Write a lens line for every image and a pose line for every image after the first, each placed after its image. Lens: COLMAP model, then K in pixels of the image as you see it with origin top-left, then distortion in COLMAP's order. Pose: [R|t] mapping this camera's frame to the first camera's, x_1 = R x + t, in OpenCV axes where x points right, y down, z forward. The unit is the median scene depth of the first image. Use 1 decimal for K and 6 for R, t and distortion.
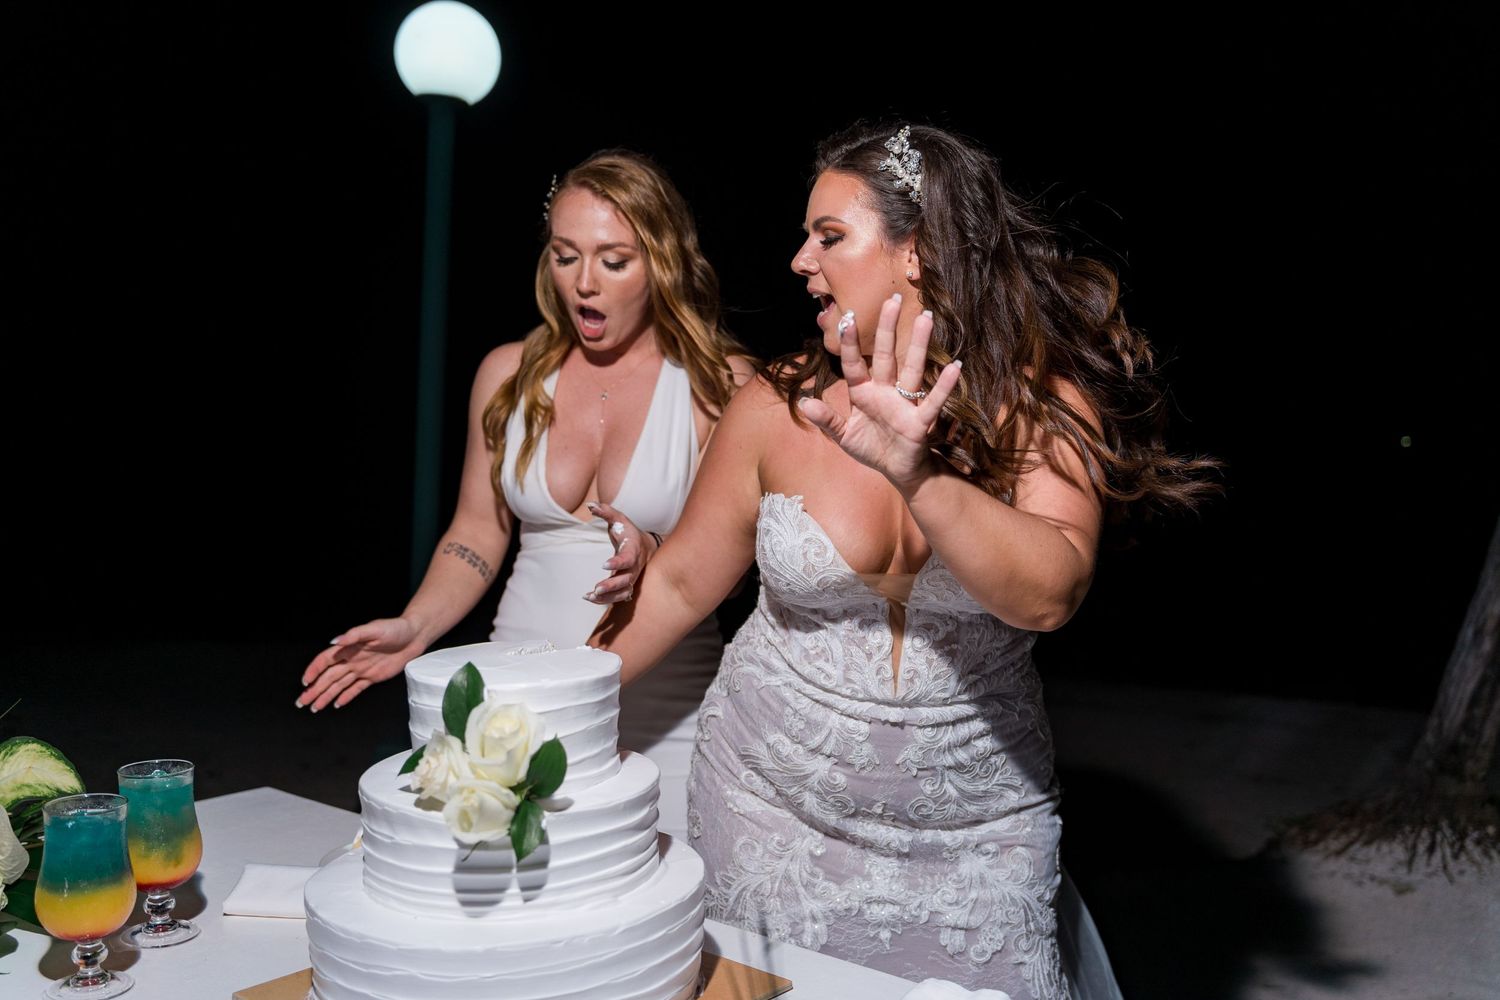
lens RADIAL K [[1418.1, 0, 756.5], [0, 1418.1, 498.0], [0, 0, 1]] dist [-0.016652, 0.000000]
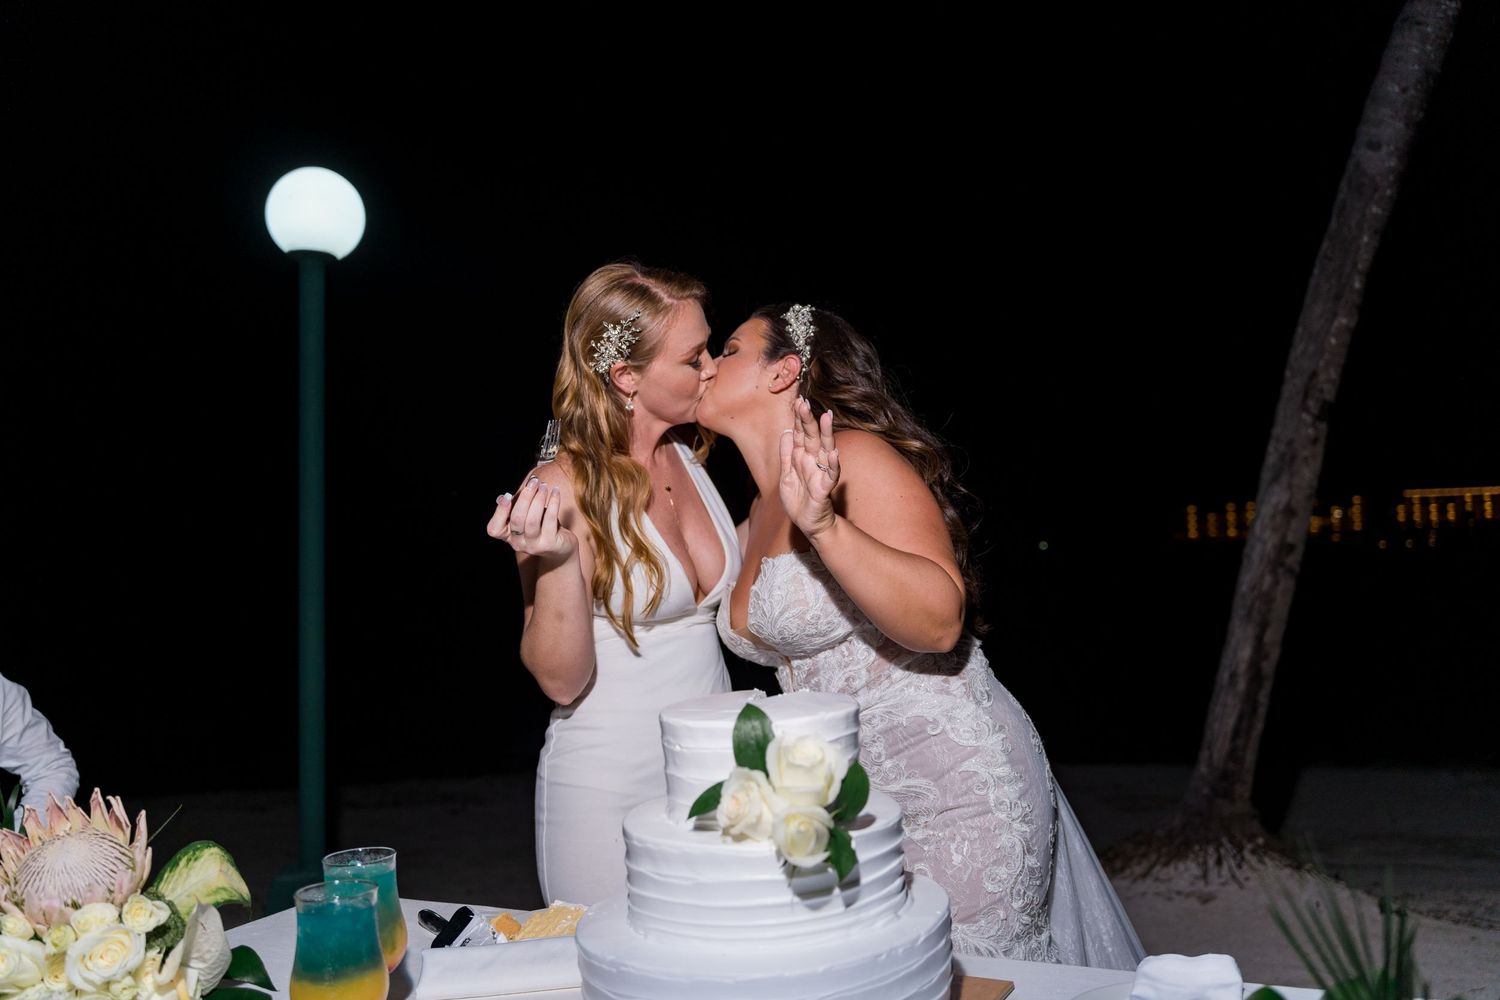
lens RADIAL K [[1274.4, 0, 746.5], [0, 1274.4, 502.7], [0, 0, 1]] dist [-0.028601, -0.003759]
pose [[0.977433, -0.055979, 0.203693, -0.106374], [0.075344, 0.993215, -0.088586, 0.014194], [-0.197352, 0.101934, 0.975019, 0.015786]]
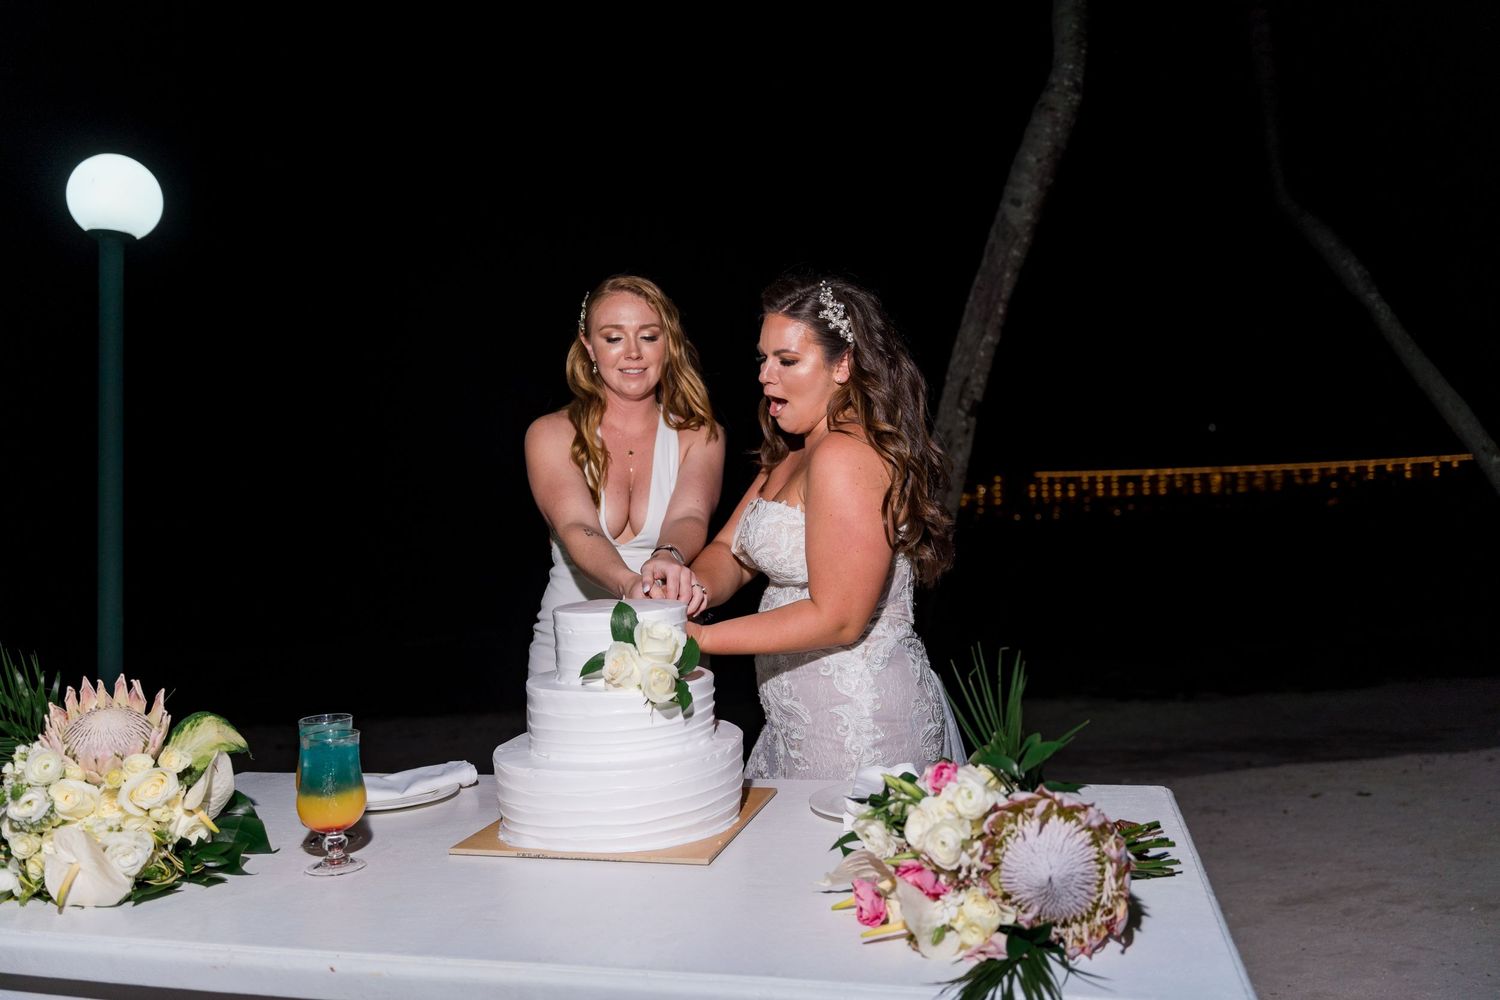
lens RADIAL K [[1171.2, 0, 752.4], [0, 1171.2, 506.2], [0, 0, 1]] dist [-0.015447, 0.016743]
pose [[0.900770, -0.049695, 0.431445, -0.173439], [0.075547, 0.996216, -0.042979, 0.021019], [-0.427676, 0.071308, 0.901115, -0.074599]]
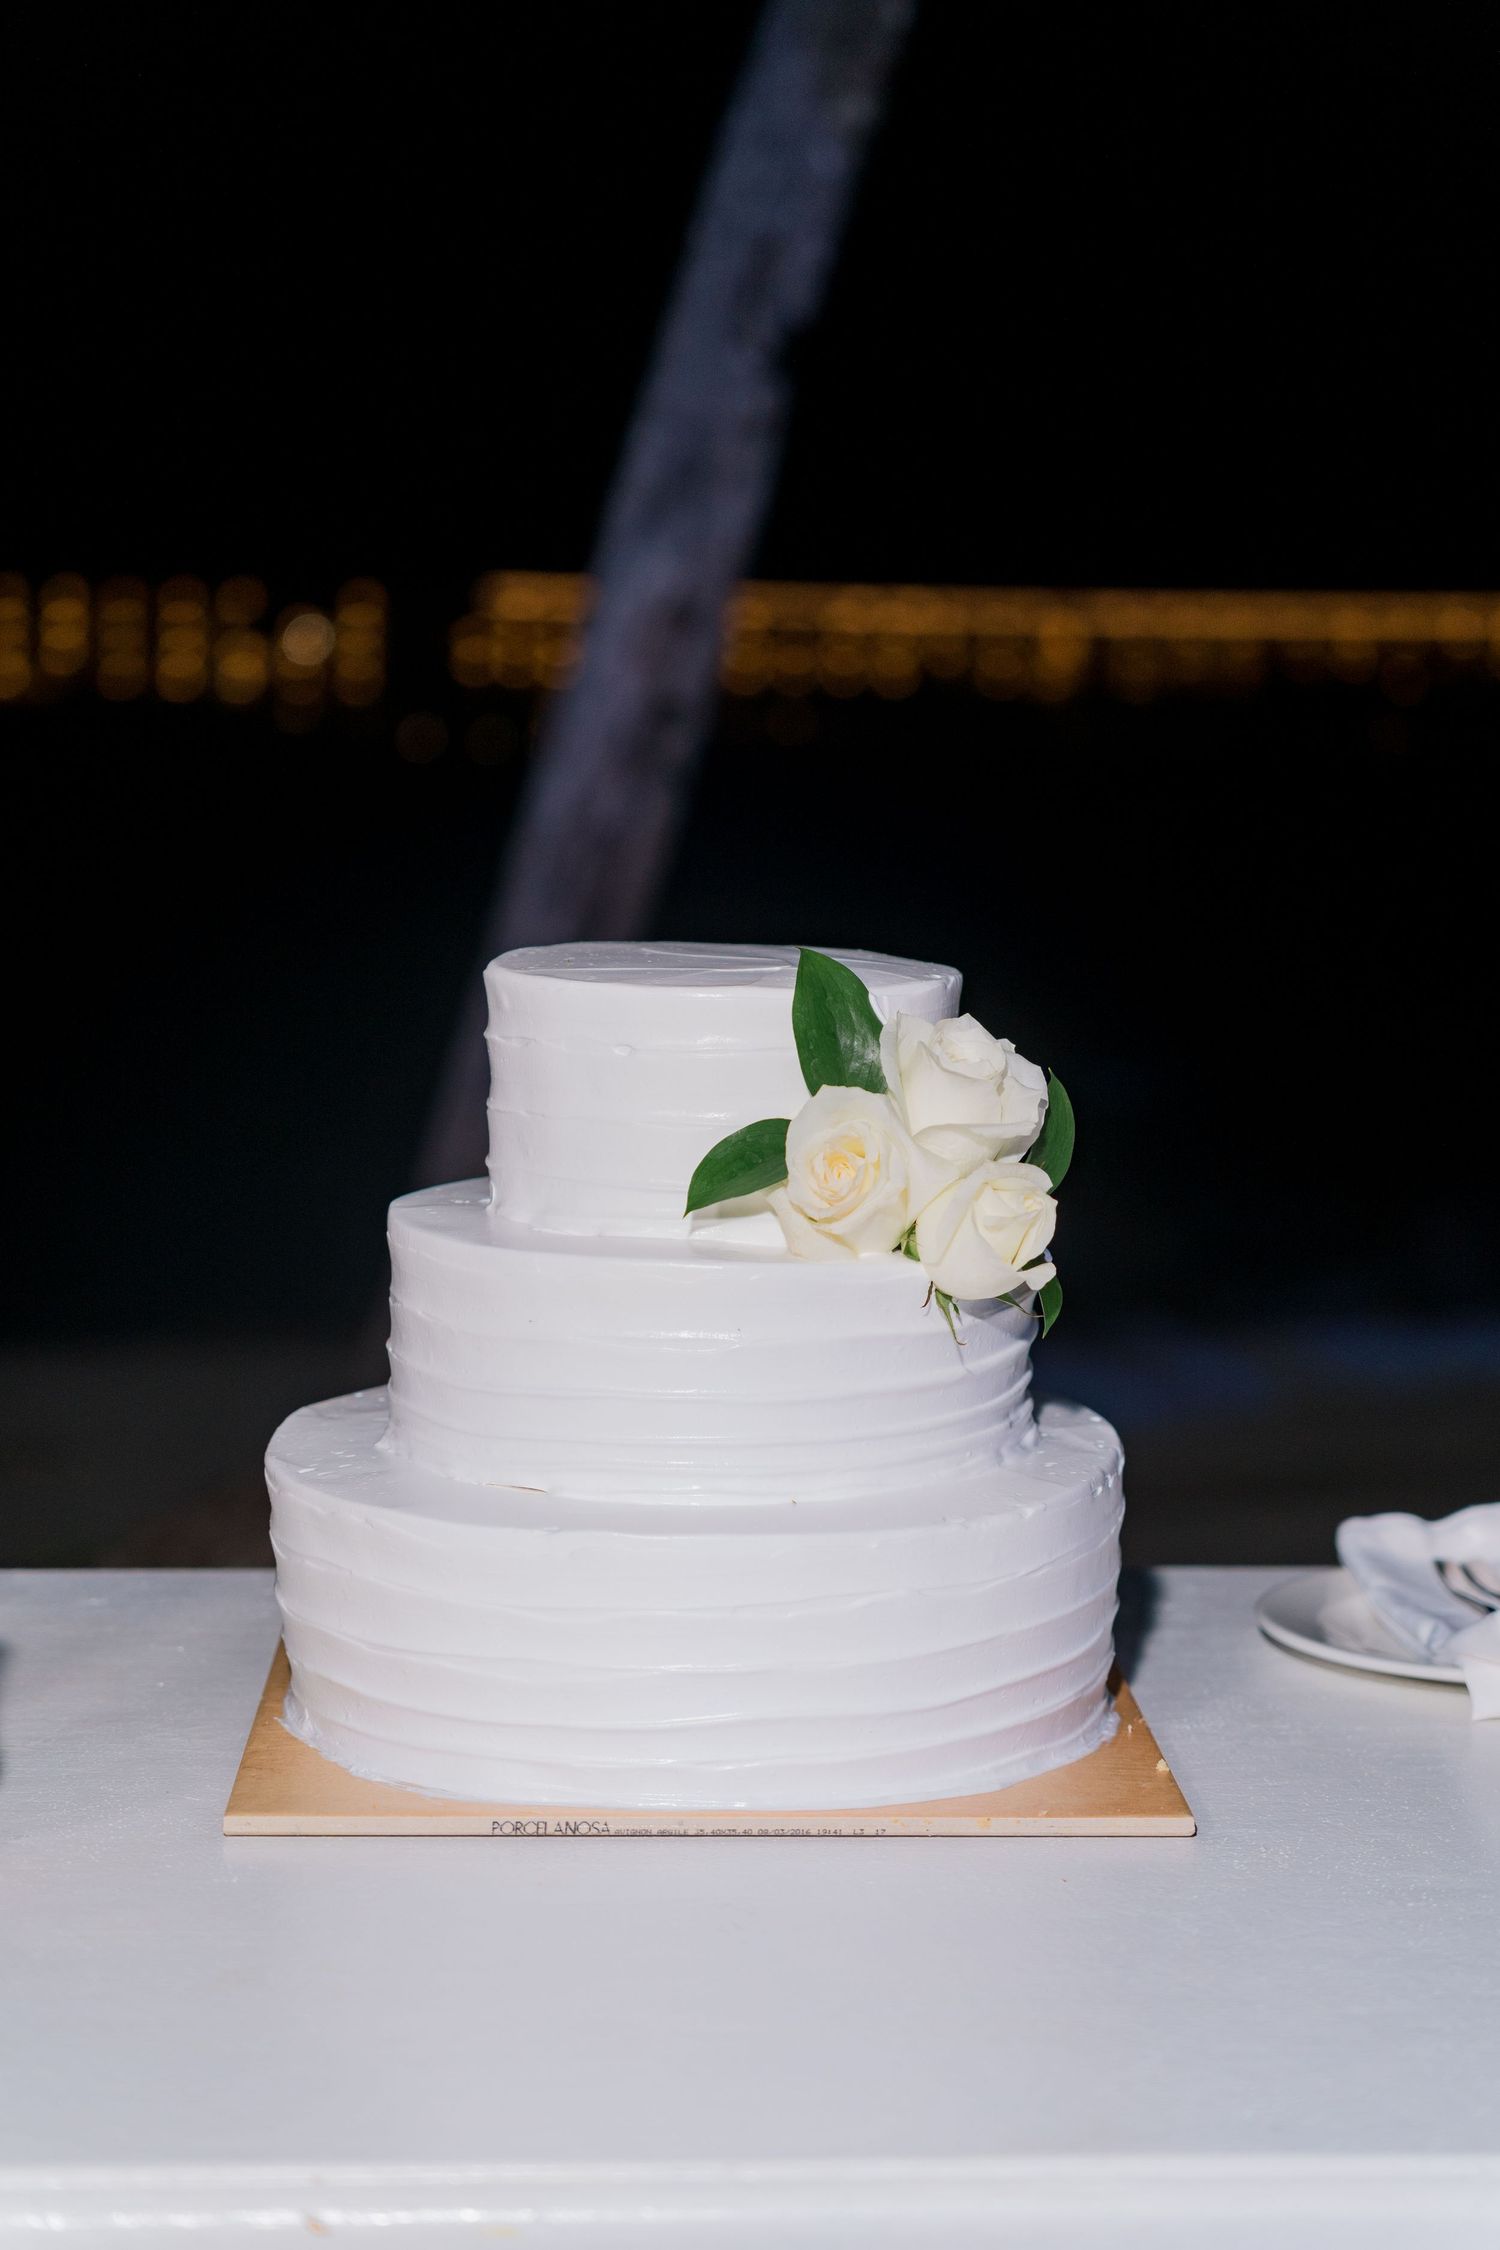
lens RADIAL K [[4100.7, 0, 754.0], [0, 4100.7, 1123.0], [0, 0, 1]] dist [0.026557, 0.000000]
pose [[0.732122, -0.079831, 0.676480, -0.305479], [0.034586, 0.996184, 0.080128, 0.017835], [-0.680295, -0.035267, 0.732089, 0.009973]]
